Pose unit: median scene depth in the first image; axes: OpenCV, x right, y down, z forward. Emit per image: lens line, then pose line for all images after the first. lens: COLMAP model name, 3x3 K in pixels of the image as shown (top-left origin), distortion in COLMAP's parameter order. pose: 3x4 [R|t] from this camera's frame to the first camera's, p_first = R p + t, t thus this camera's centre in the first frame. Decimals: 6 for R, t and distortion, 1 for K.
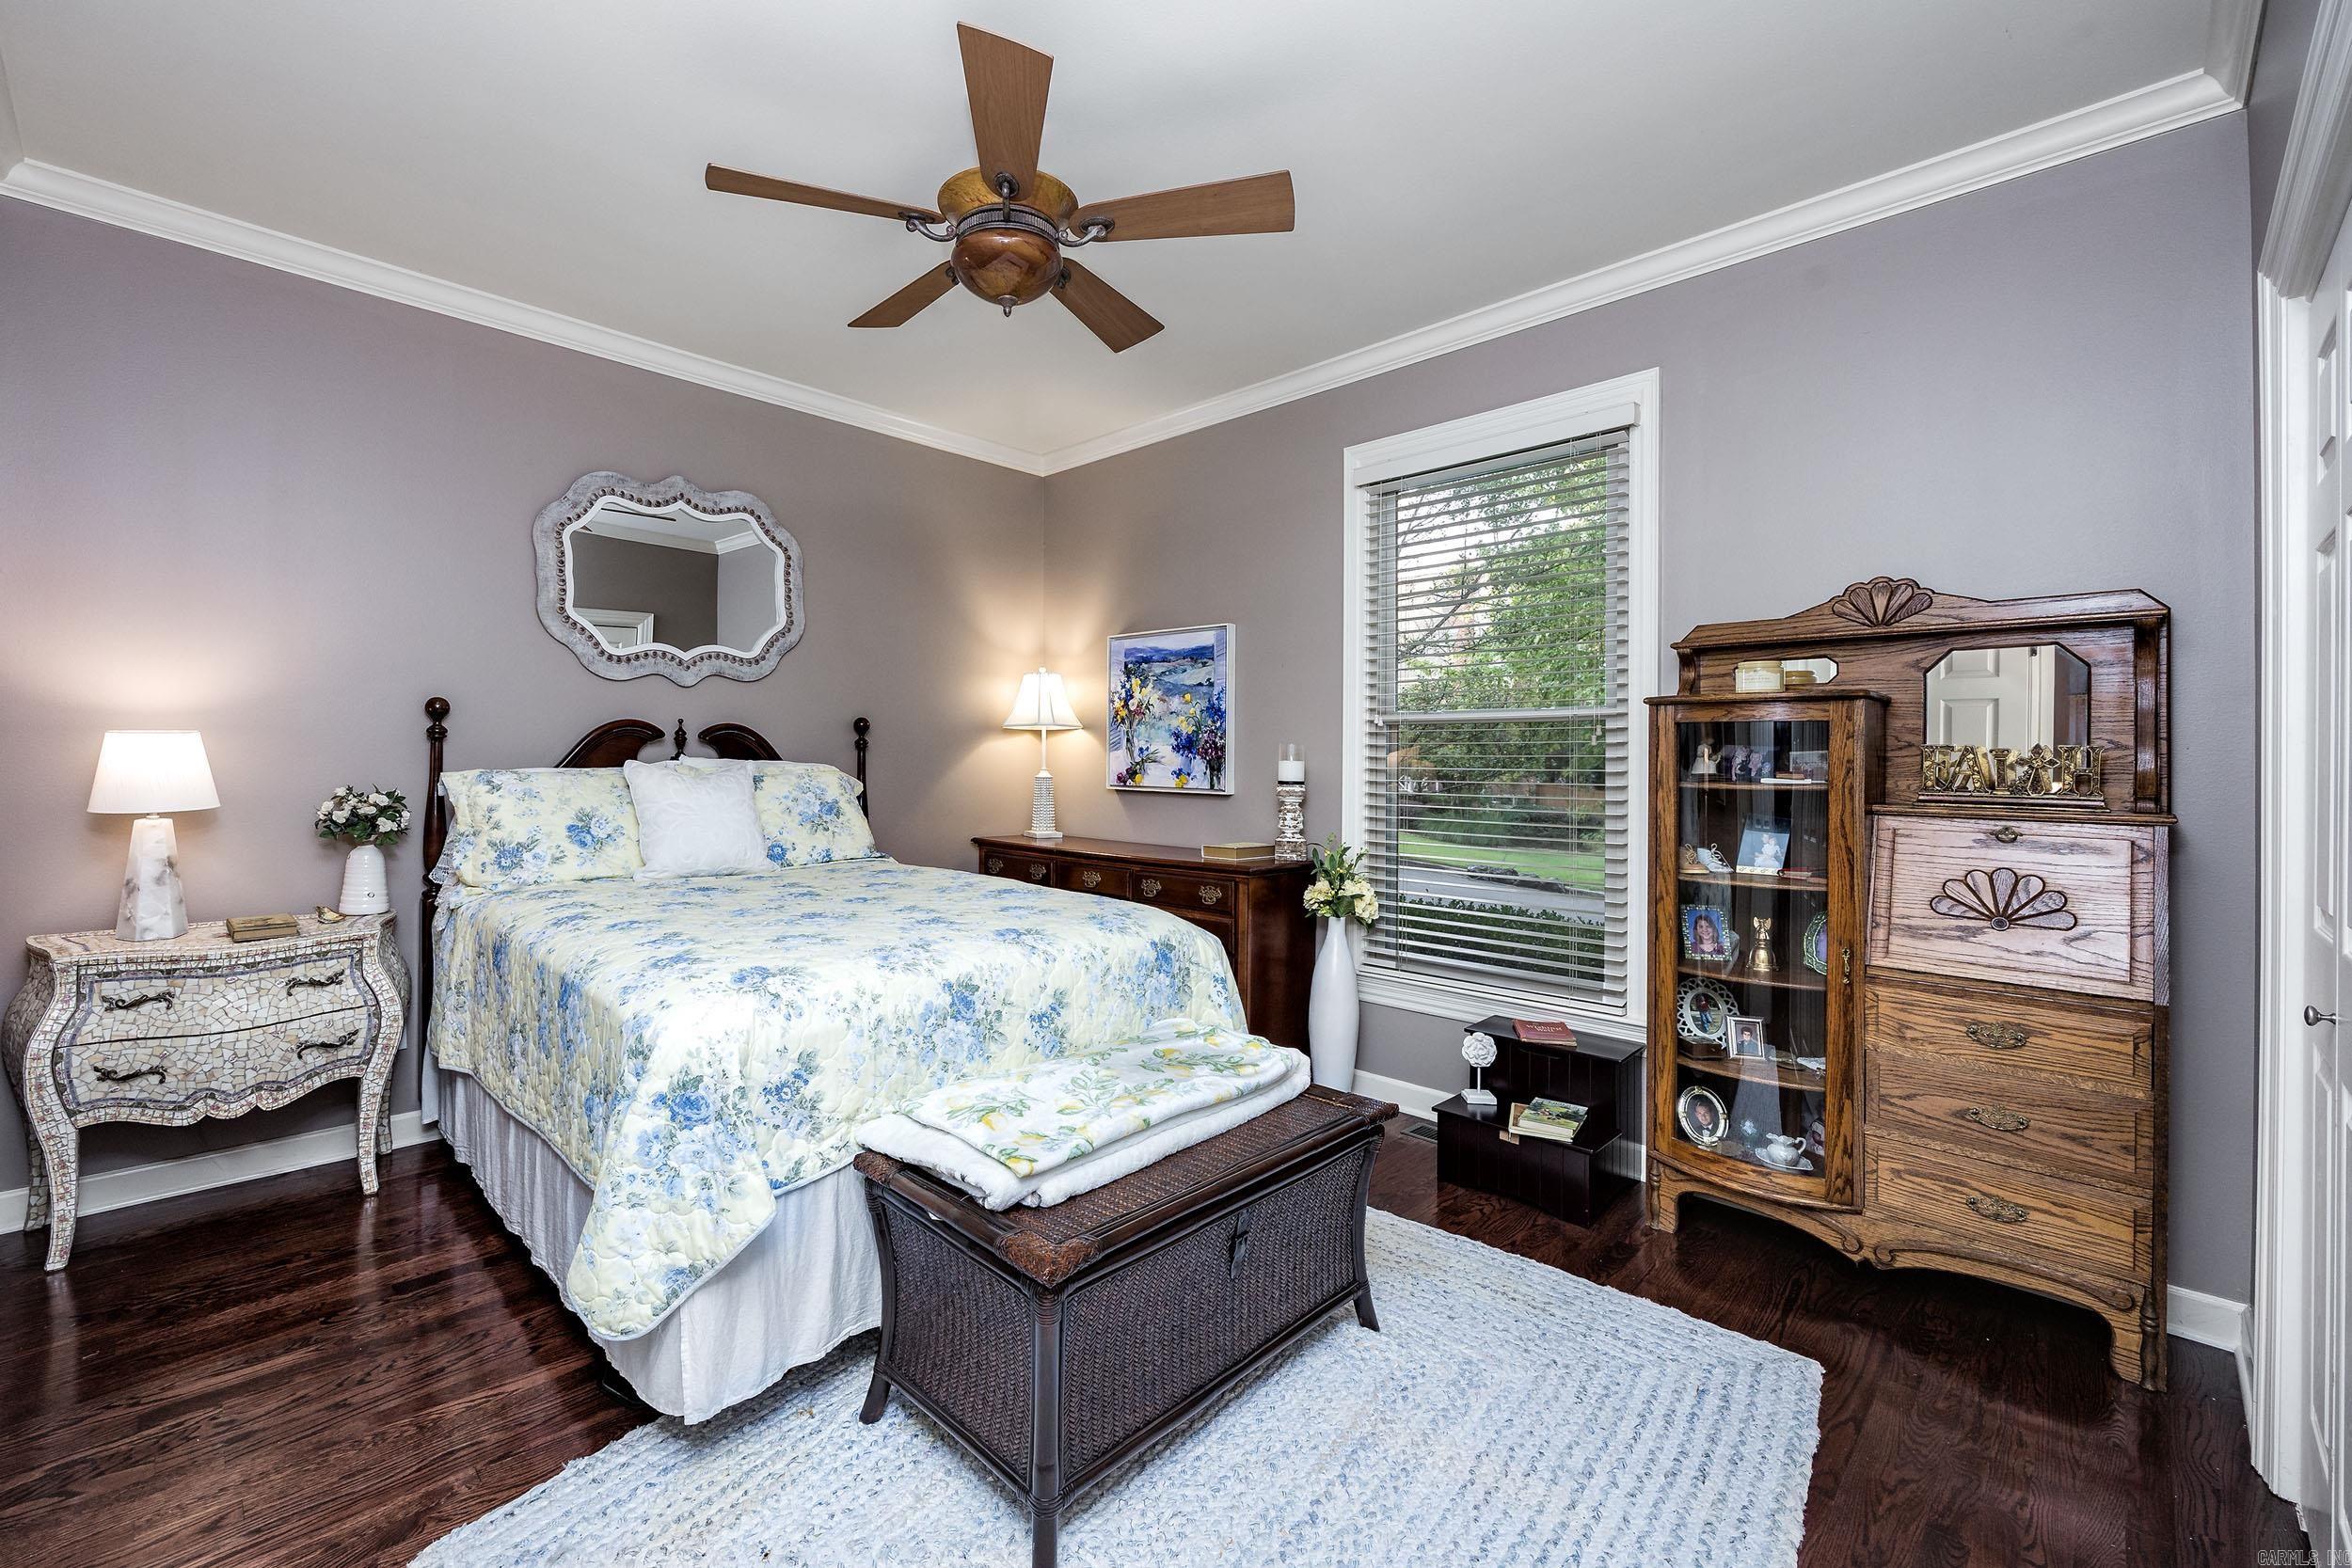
lens RADIAL K [[1036.1, 0, 1169.8], [0, 1036.1, 763.6], [0, 0, 1]] dist [-0.001961, -0.000142]
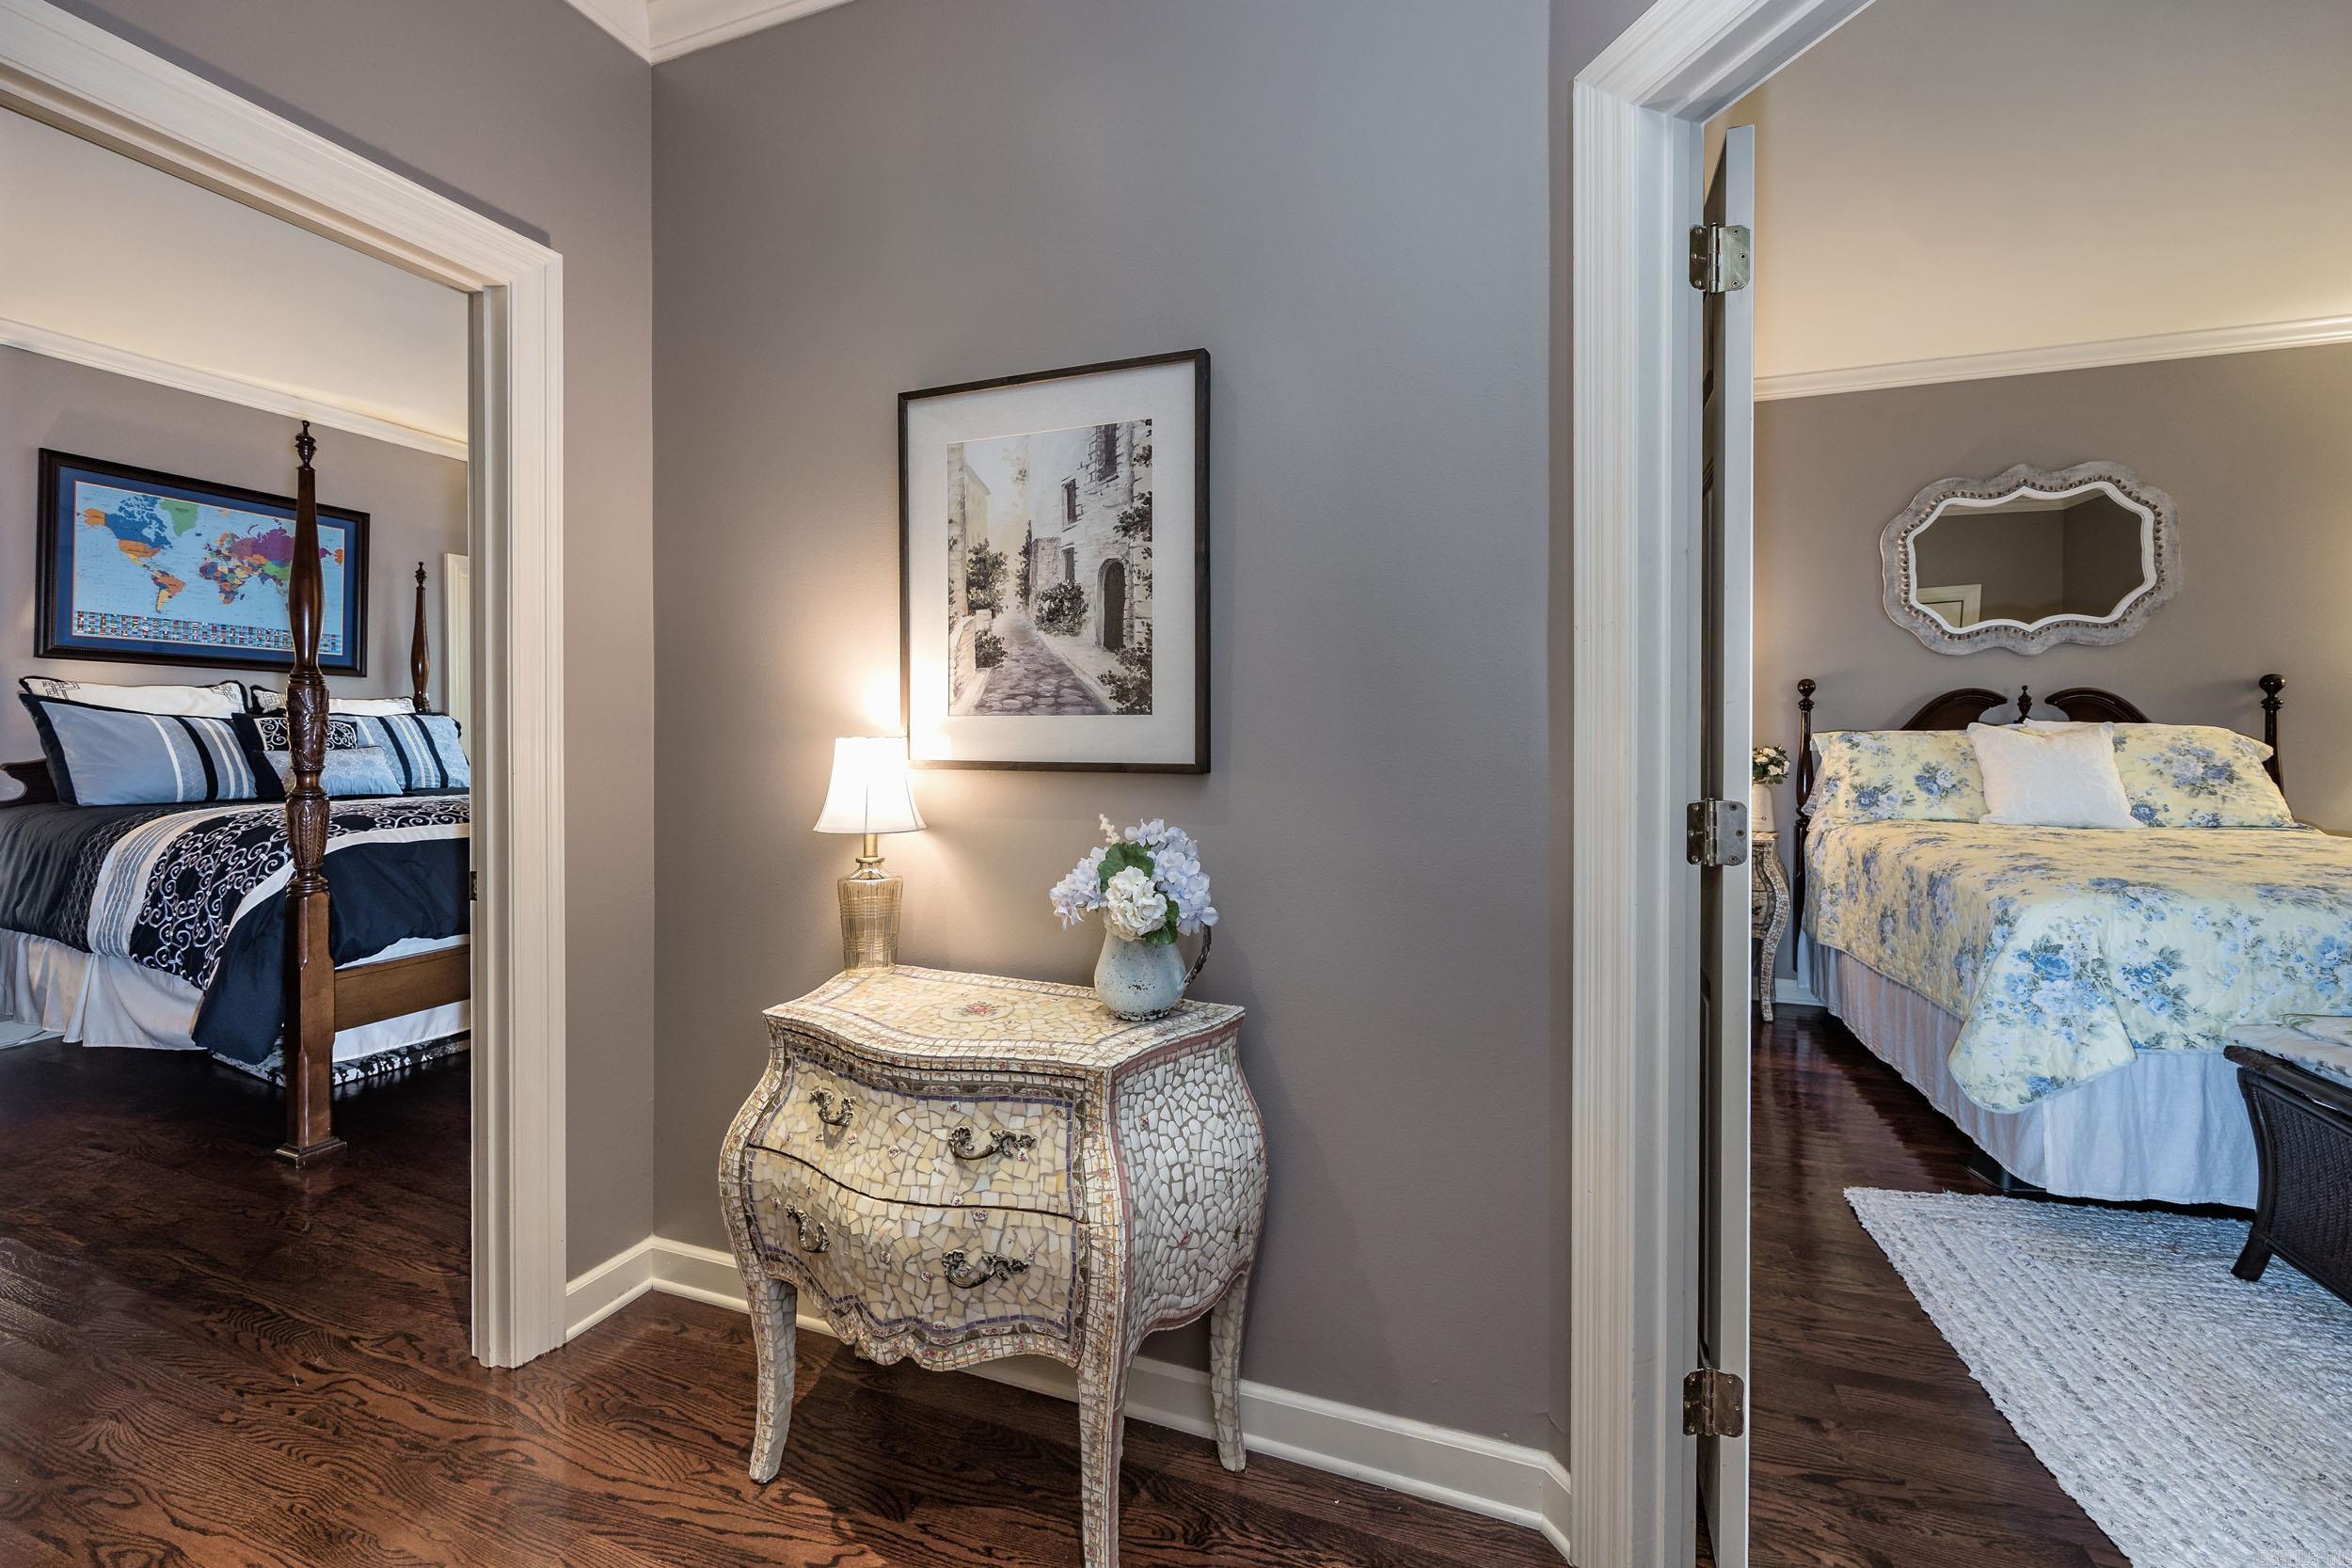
lens RADIAL K [[939.1, 0, 1169.3], [0, 939.1, 737.5], [0, 0, 1]] dist [-0.001682, -0.000531]
pose [[0.389214, -0.002779, -0.921143, 0.145601], [0.000902, 0.999996, -0.002636, 0.022138], [0.921147, 0.000195, 0.389215, -0.360018]]
